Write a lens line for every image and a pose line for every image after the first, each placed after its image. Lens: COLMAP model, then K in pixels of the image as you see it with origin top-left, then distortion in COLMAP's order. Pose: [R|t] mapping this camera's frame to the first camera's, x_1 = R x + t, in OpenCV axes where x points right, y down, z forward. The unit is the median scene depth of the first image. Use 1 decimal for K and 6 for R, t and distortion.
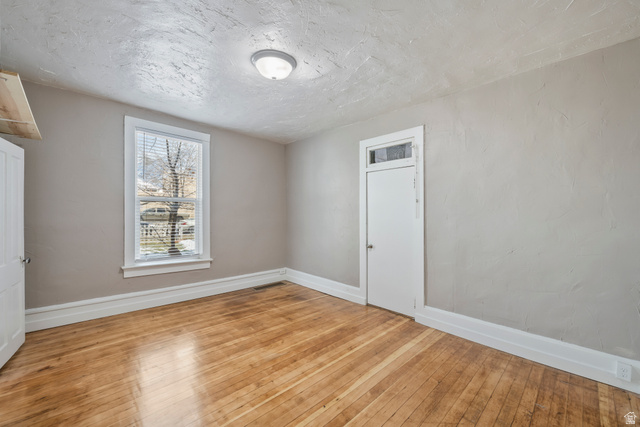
lens RADIAL K [[258.5, 0, 320.0], [0, 258.5, 213.0], [0, 0, 1]] dist [0.000129, -0.000189]
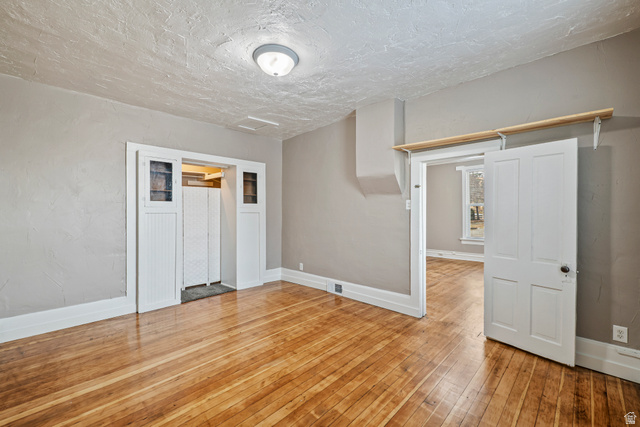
lens RADIAL K [[262.5, 0, 320.2], [0, 262.5, 210.4], [0, 0, 1]] dist [0.002560, -0.000547]
pose [[-0.999718, -0.010132, -0.021462, -0.320901], [-0.010285, 0.999923, 0.006993, -0.009064], [0.021389, 0.007212, -0.999745, 1.957395]]
